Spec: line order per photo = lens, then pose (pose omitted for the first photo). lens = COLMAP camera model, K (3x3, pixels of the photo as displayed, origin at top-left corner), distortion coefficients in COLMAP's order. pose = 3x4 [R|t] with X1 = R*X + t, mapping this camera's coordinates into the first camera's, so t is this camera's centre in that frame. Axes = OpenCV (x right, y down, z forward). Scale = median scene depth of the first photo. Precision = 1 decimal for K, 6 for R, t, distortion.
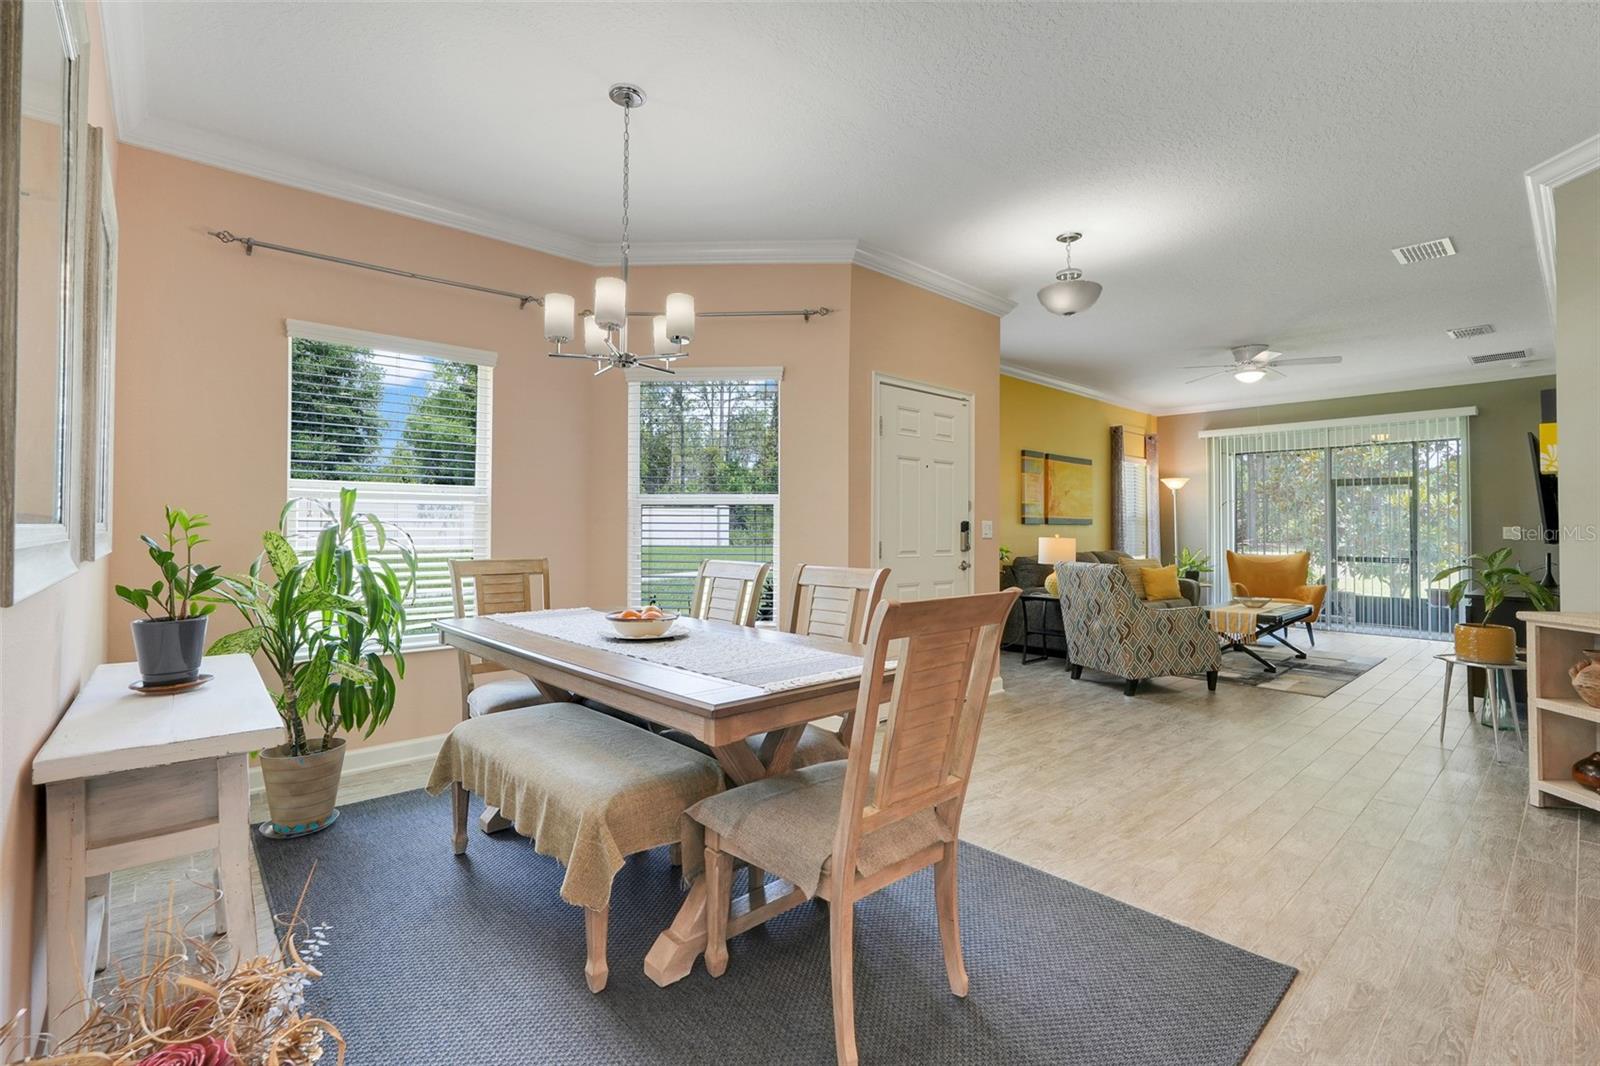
lens RADIAL K [[706.6, 0, 795.6], [0, 706.6, 514.9], [0, 0, 1]] dist [-0.014703, 0.006728]
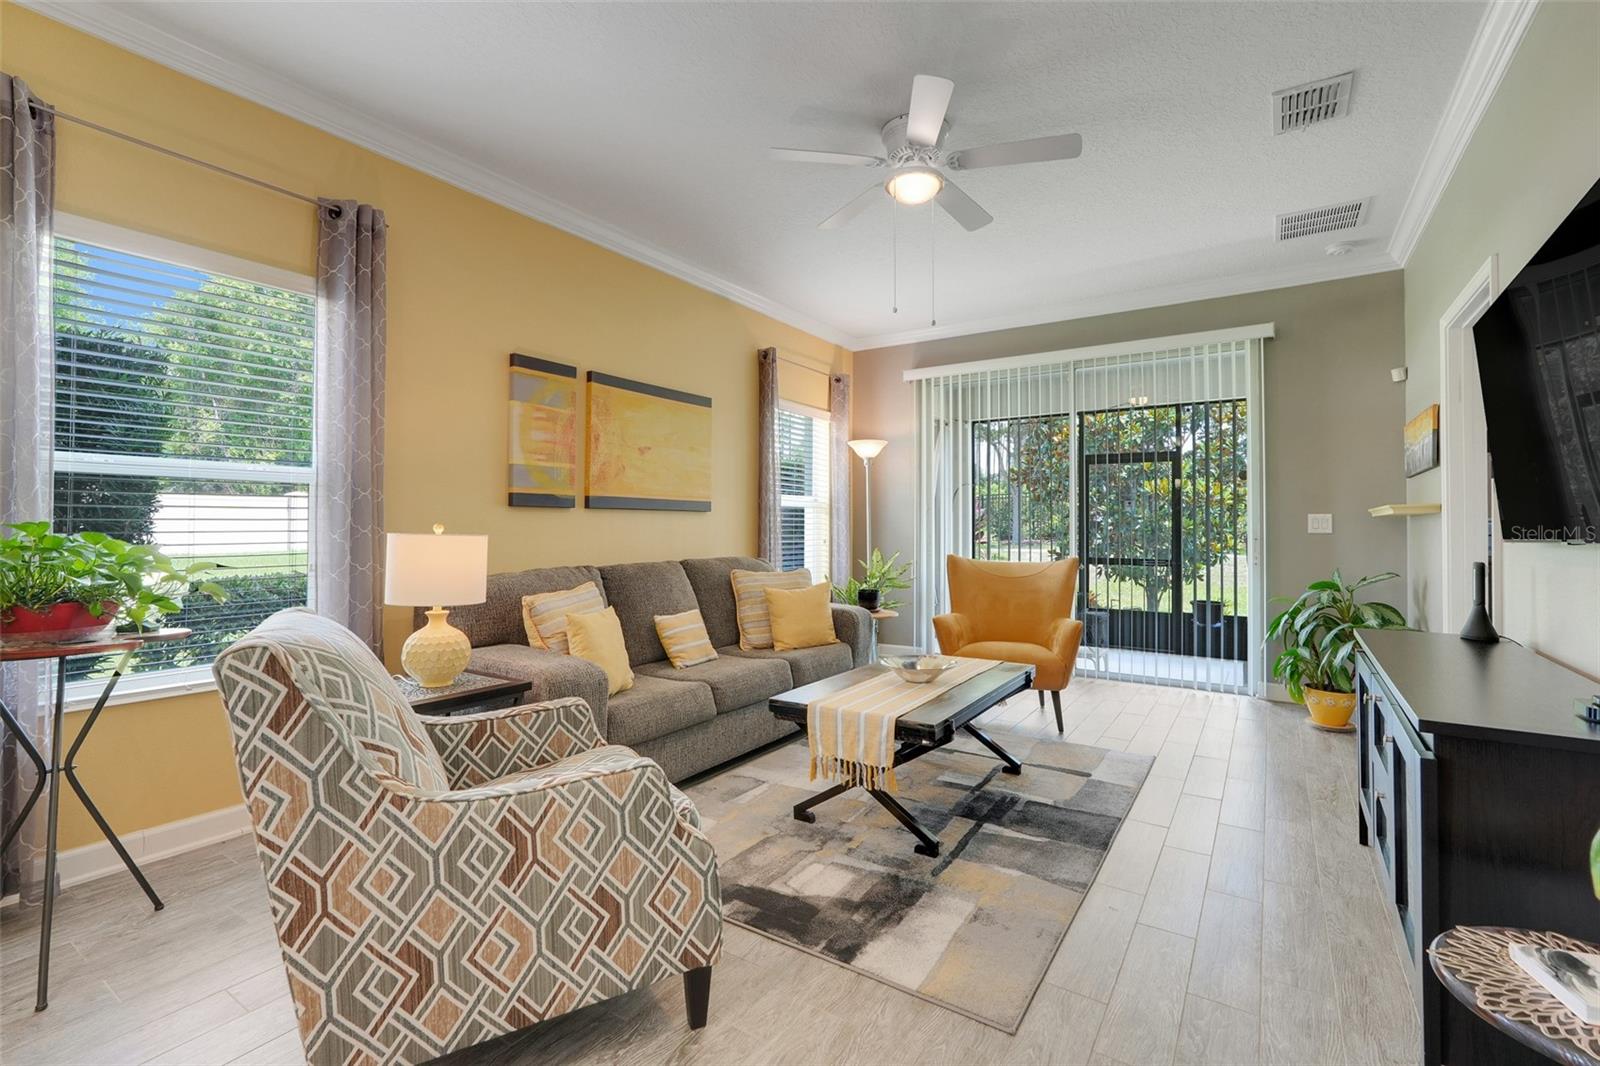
lens RADIAL K [[706.6, 0, 795.0], [0, 706.6, 526.6], [0, 0, 1]] dist [-0.014703, 0.006728]
pose [[0.968906, -0.005632, 0.247364, 0.571566], [0.000933, 0.999817, 0.019107, 0.025867], [-0.247426, -0.018282, 0.968734, 0.709583]]
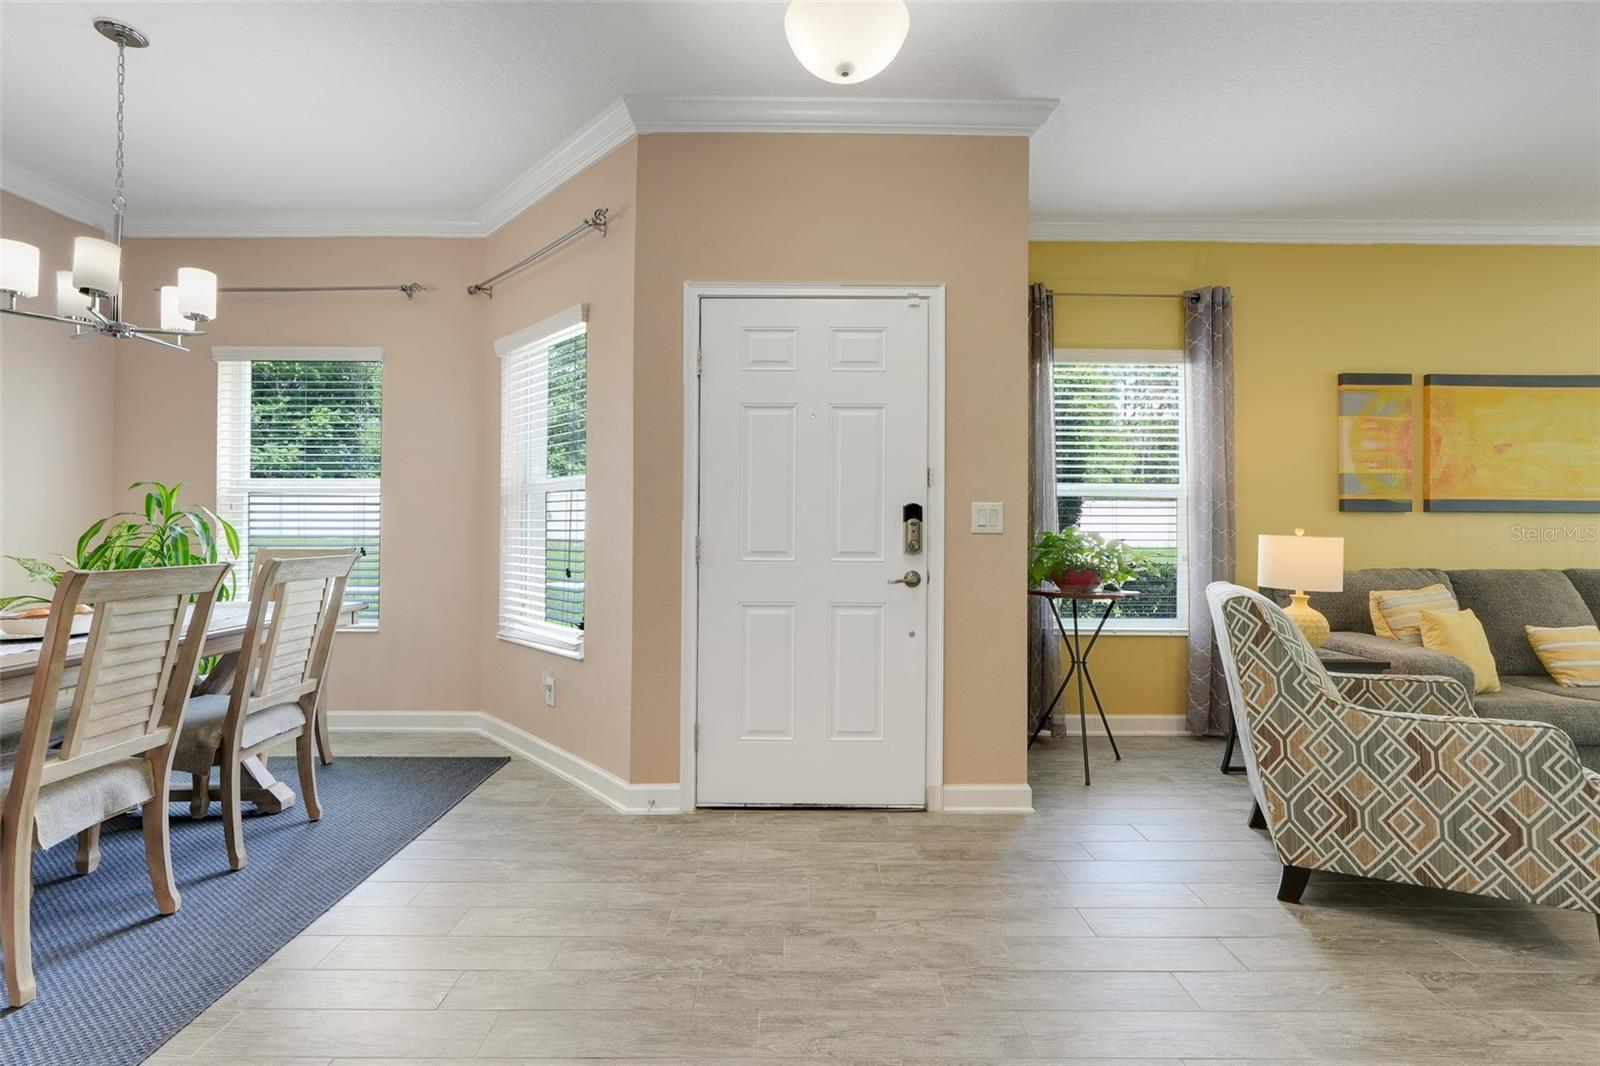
lens RADIAL K [[706.6, 0, 798.9], [0, 706.6, 510.9], [0, 0, 1]] dist [-0.014703, 0.006728]
pose [[0.749933, -0.015017, -0.661343, 0.533736], [0.011054, 0.999887, -0.010170, 0.019378], [0.661421, 0.000317, 0.750014, 0.477596]]
